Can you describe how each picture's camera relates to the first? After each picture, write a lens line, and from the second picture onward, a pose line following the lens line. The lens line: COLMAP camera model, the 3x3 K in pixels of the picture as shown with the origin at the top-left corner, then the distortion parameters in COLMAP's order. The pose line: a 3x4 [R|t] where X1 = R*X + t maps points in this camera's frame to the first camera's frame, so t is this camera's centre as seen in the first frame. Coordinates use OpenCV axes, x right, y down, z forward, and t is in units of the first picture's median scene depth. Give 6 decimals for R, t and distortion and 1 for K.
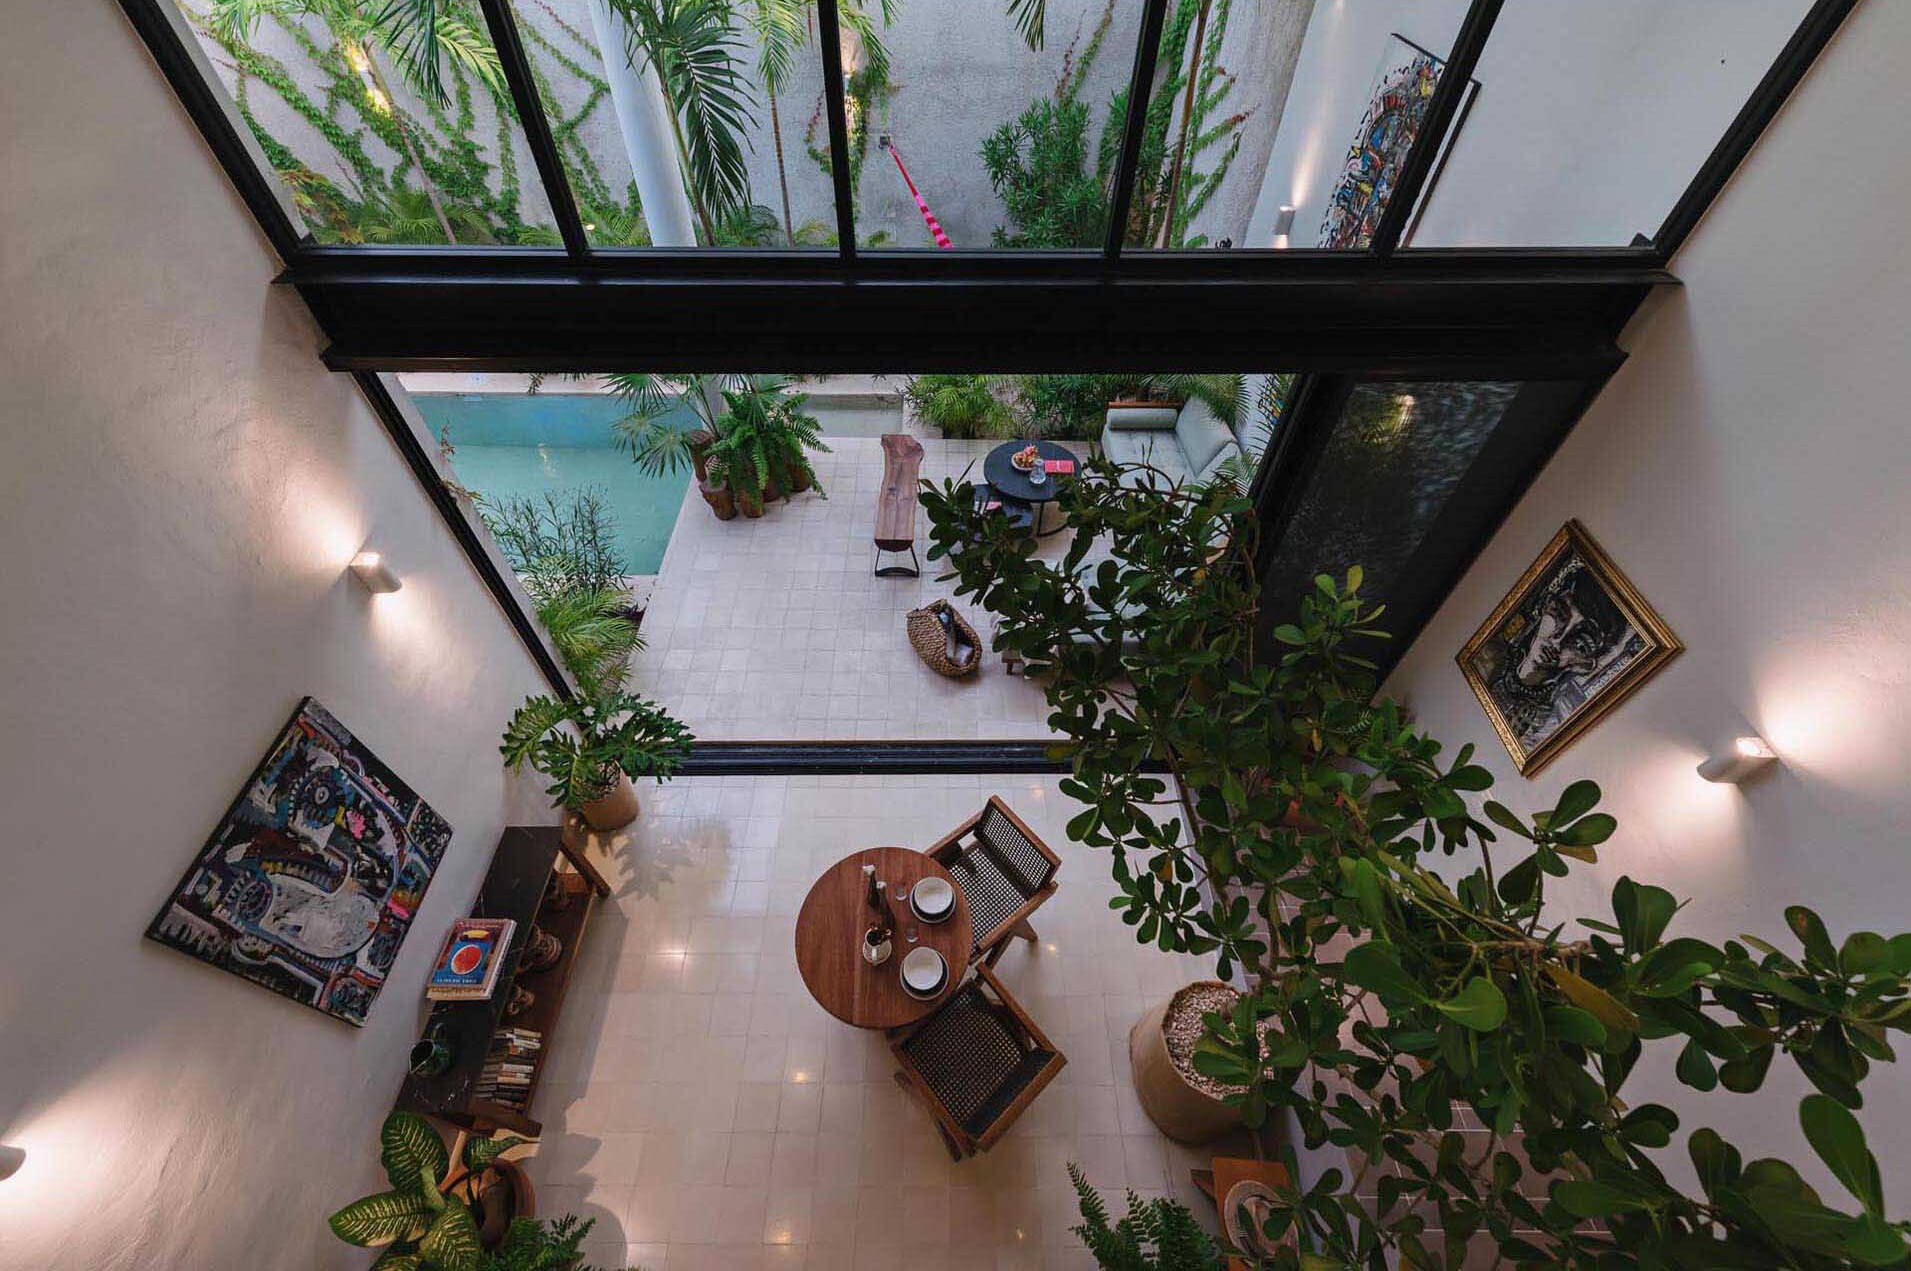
lens RADIAL K [[755.7, 0, 941.8], [0, 755.7, 636.9], [0, 0, 1]] dist [0.010008, -0.002314]
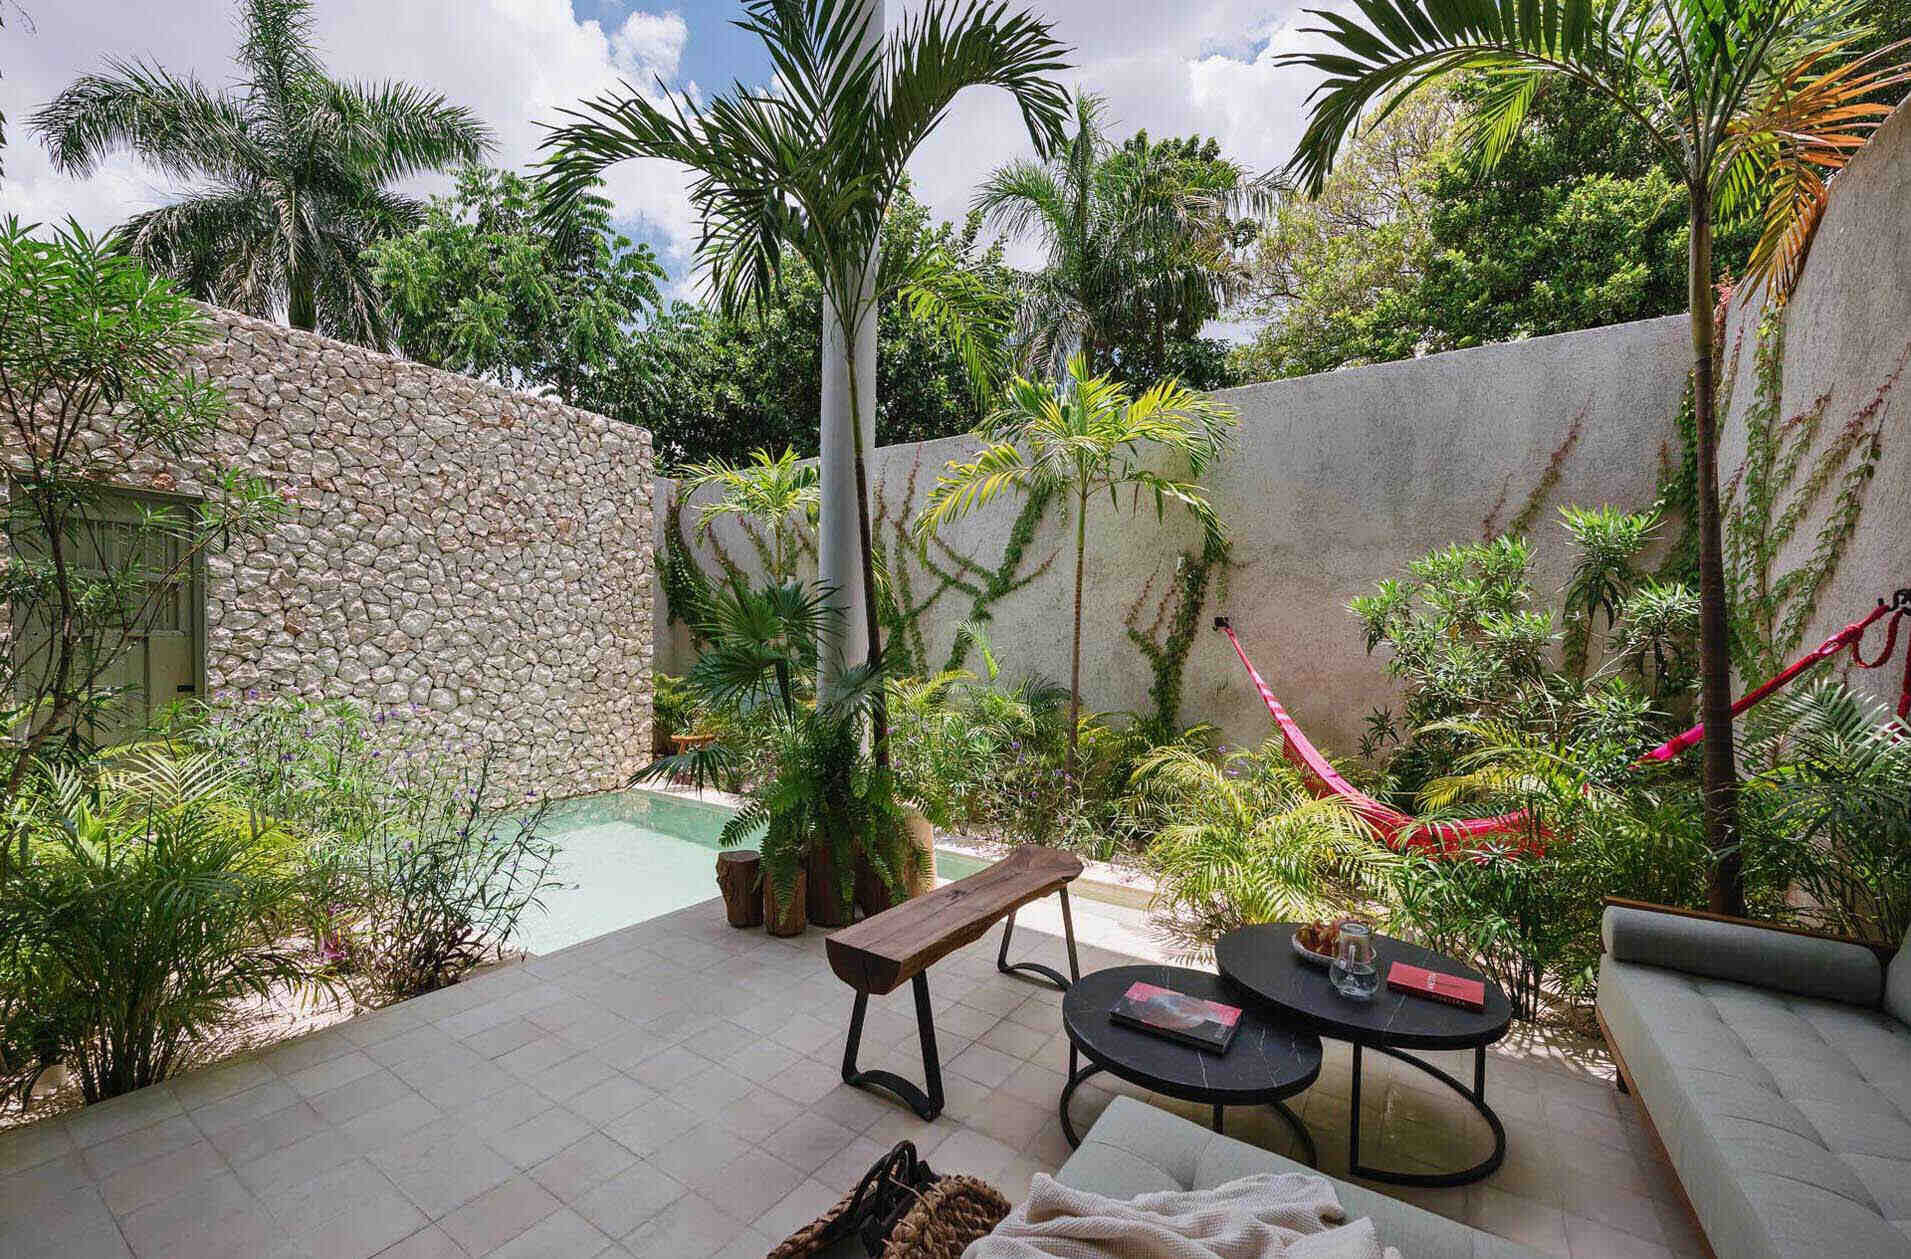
lens RADIAL K [[759.5, 0, 955.5], [0, 759.5, 668.9], [0, 0, 1]] dist [0.008319, -0.000656]
pose [[0.844794, 0.034388, -0.533986, 0.120263], [-0.418601, 0.664089, -0.619483, 0.001515], [0.333312, 0.746862, 0.575413, 0.478873]]
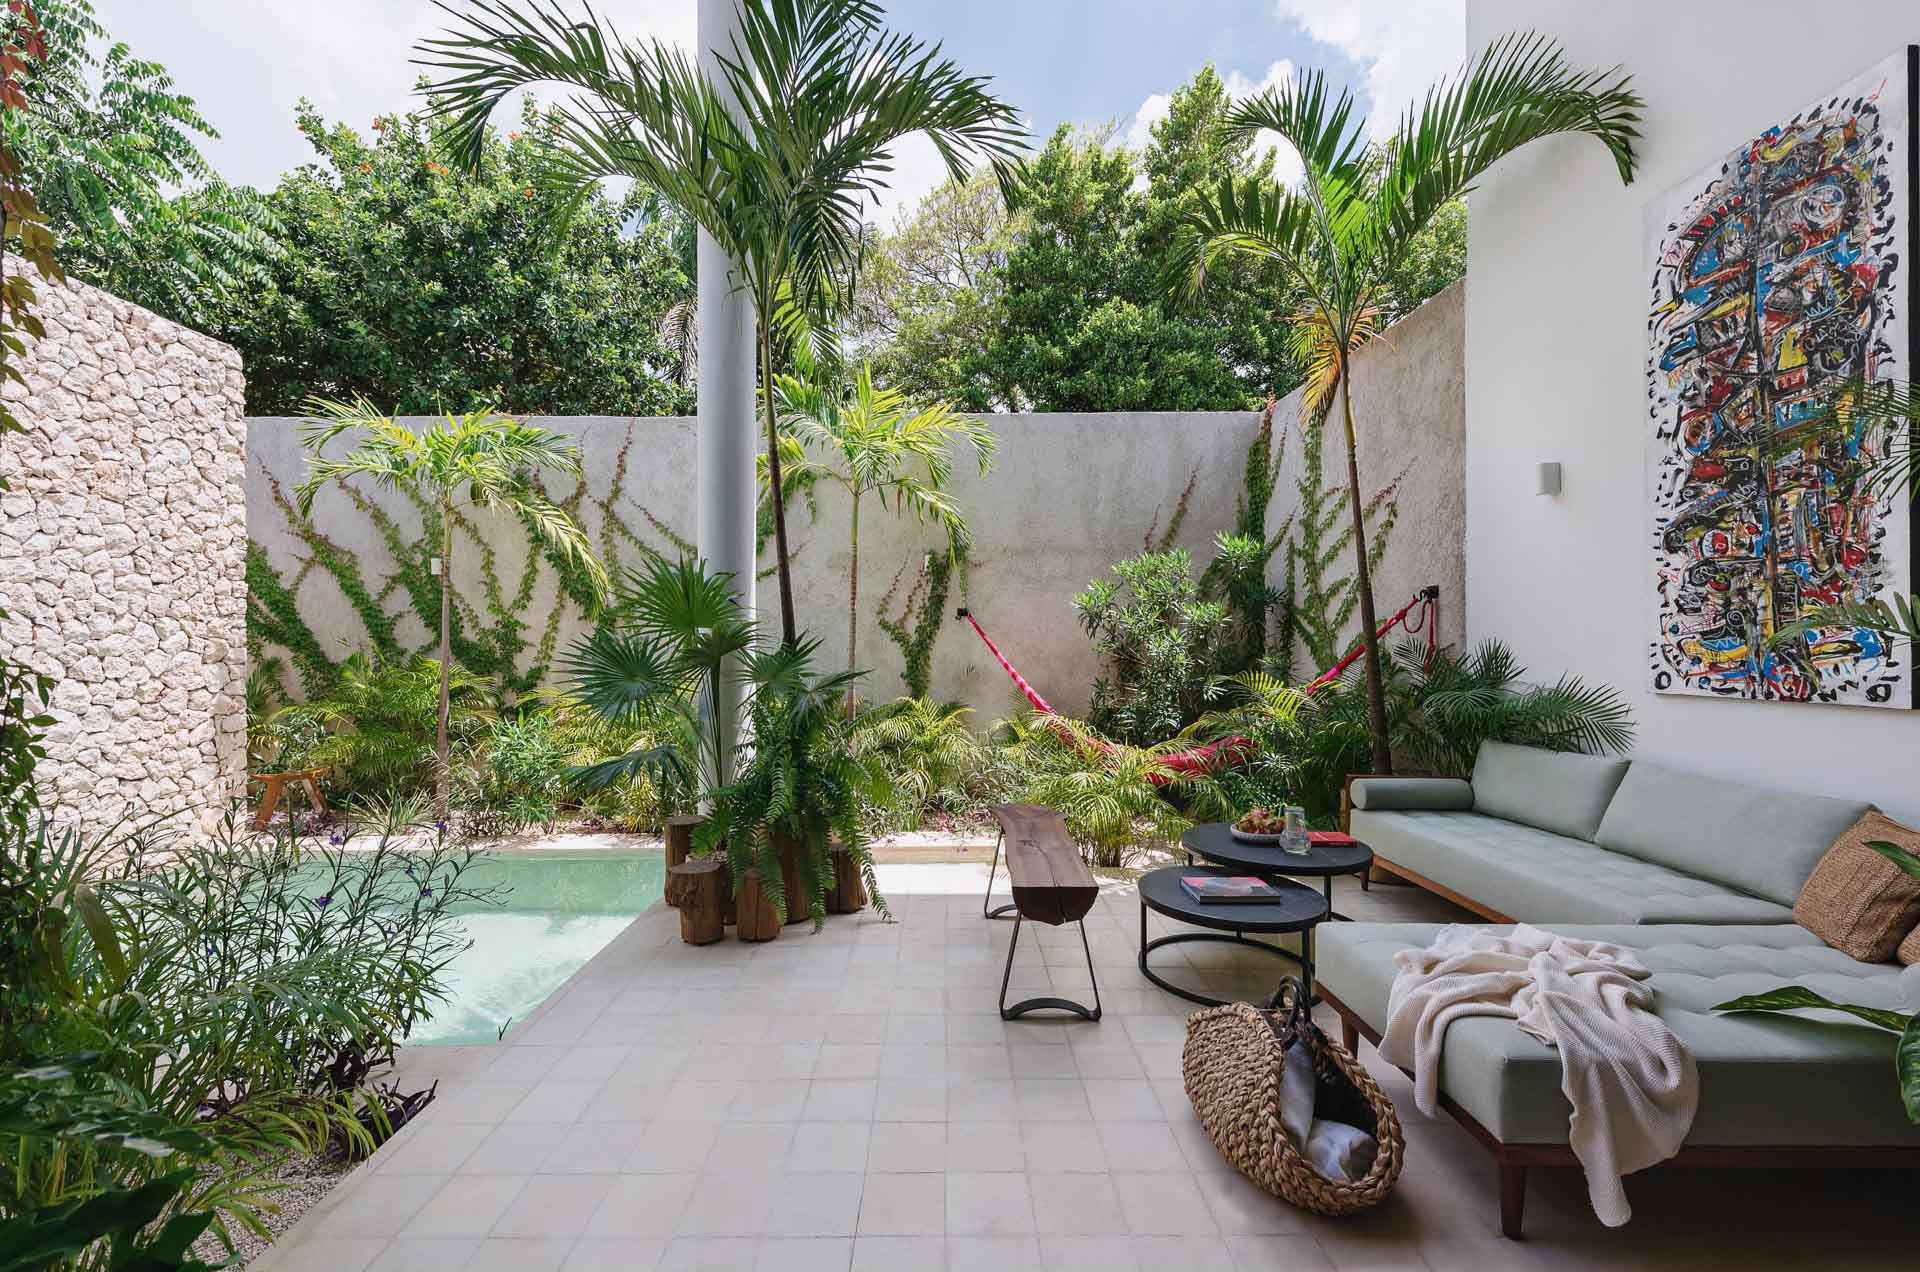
lens RADIAL K [[759.2, 0, 955.9], [0, 759.2, 643.3], [0, 0, 1]] dist [0.010008, -0.002314]
pose [[0.999891, -0.004258, 0.014157, -0.097823], [0.013507, 0.652444, -0.757716, 0.083172], [-0.006010, 0.757825, 0.652430, 0.419209]]
